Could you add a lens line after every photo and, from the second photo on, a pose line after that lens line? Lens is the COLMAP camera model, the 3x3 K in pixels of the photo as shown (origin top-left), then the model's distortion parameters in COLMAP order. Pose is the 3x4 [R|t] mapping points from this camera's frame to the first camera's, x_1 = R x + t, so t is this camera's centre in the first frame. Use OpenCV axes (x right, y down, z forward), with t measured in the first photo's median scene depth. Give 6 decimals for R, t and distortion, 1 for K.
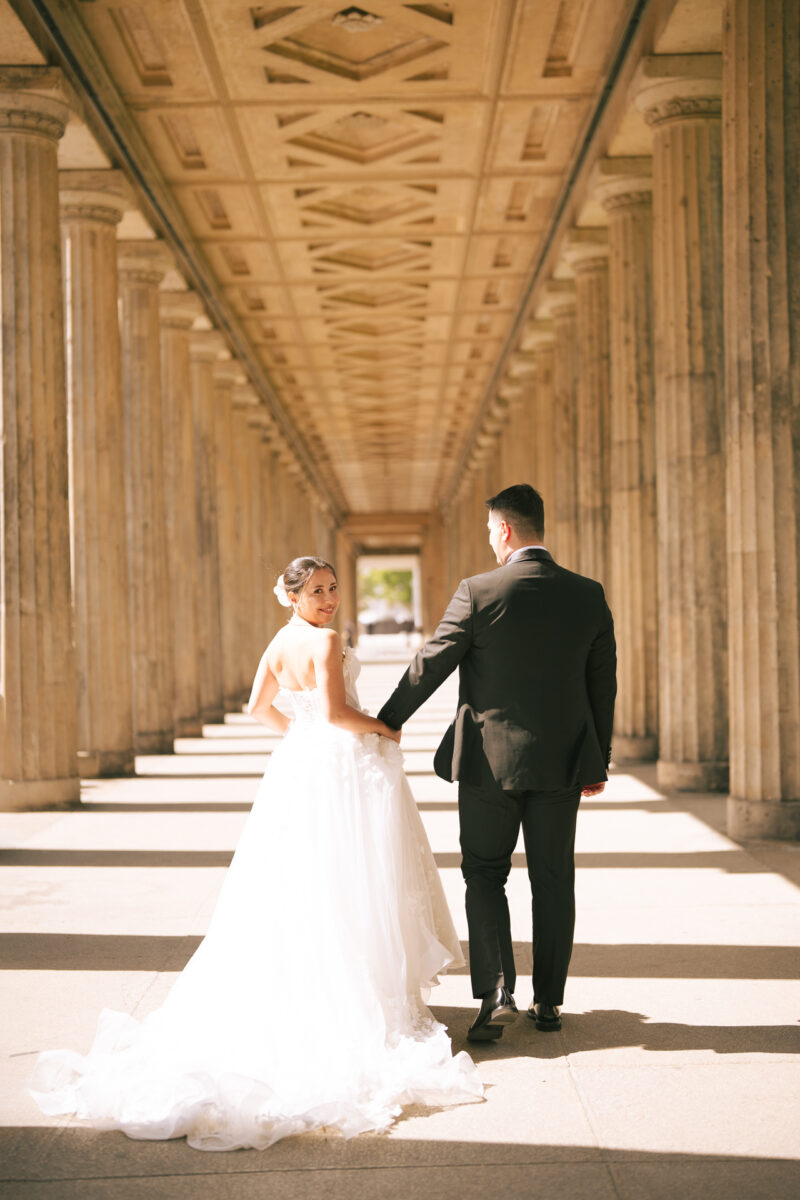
lens RADIAL K [[1729.7, 0, 415.4], [0, 1729.7, 596.2], [0, 0, 1]] dist [-0.116599, 0.611037]
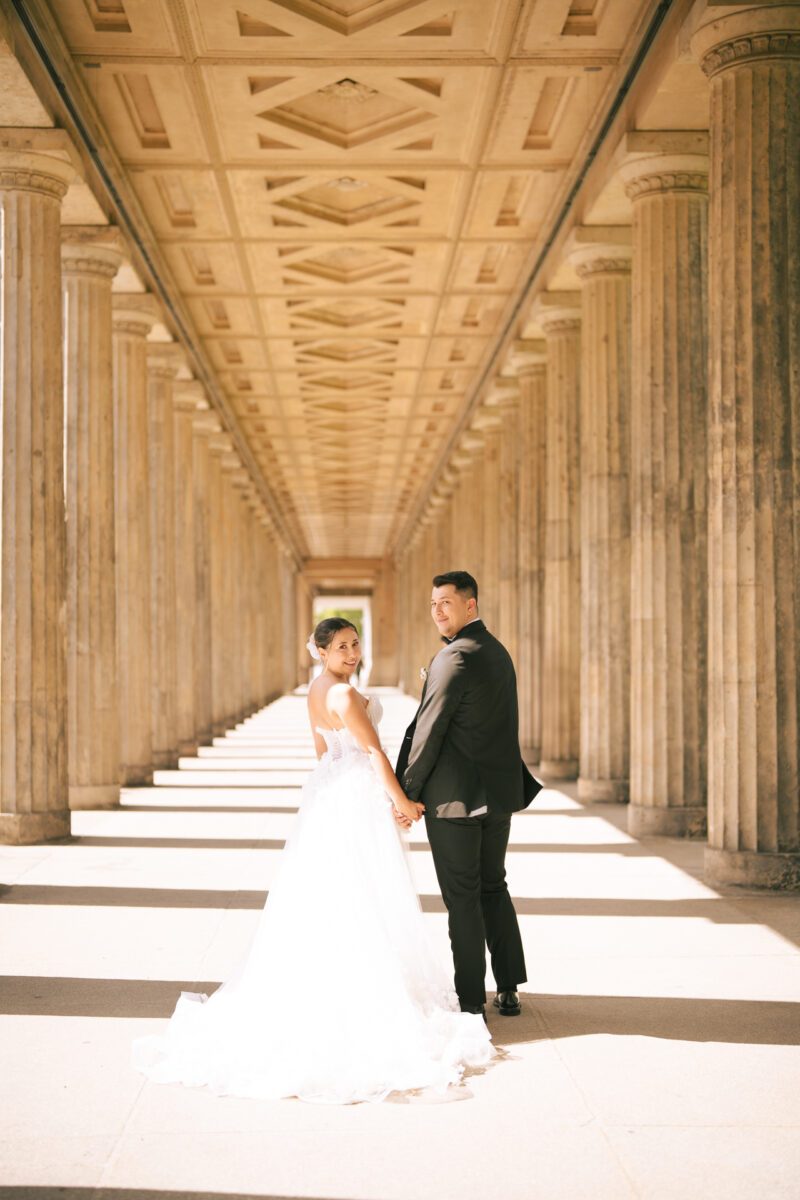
lens RADIAL K [[1635.6, 0, 394.8], [0, 1635.6, 609.6], [0, 0, 1]] dist [-0.172102, 1.085271]
pose [[0.999667, 0.017151, 0.019266, -0.013879], [-0.016879, 0.999757, -0.014199, -0.006620], [-0.019505, 0.013869, 0.999714, -0.140521]]
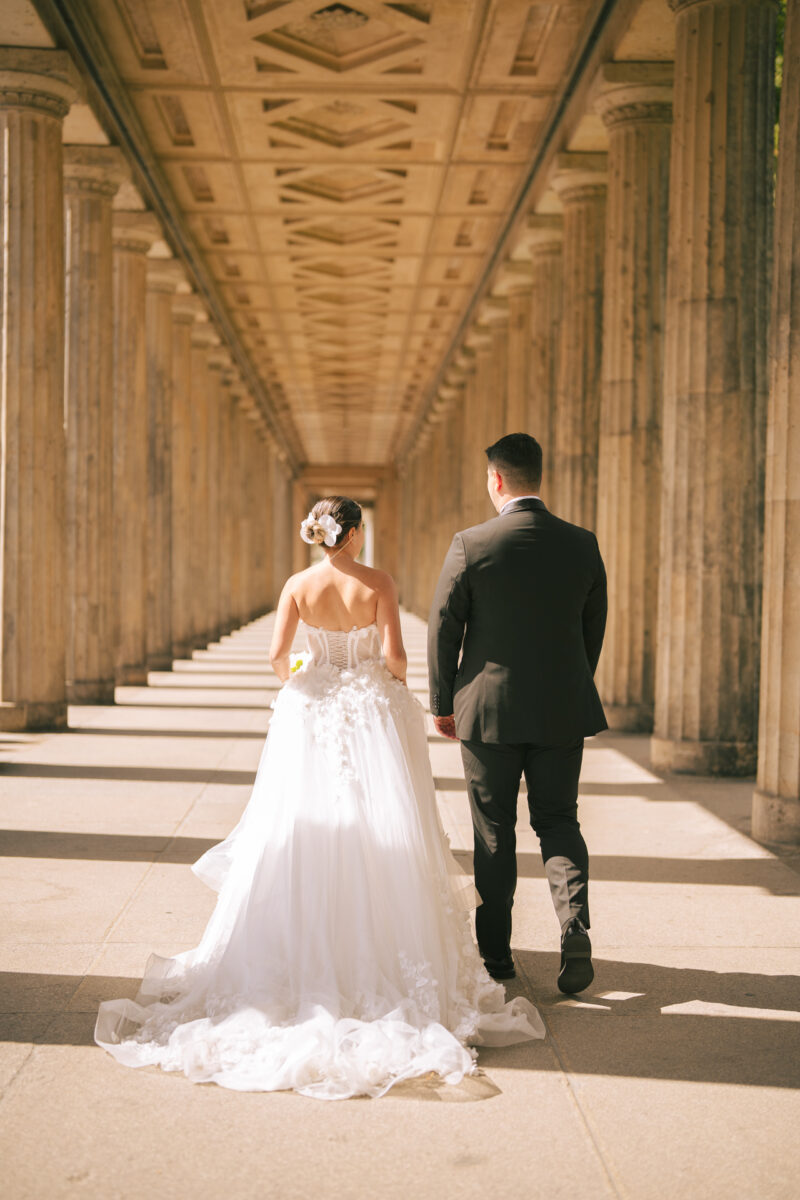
lens RADIAL K [[1635.6, 0, 394.8], [0, 1635.6, 609.6], [0, 0, 1]] dist [-0.172102, 1.085271]
pose [[0.999221, 0.034480, 0.019184, -0.007065], [-0.035160, 0.998722, 0.036301, 0.003008], [-0.017908, -0.036948, 0.999157, 0.122154]]
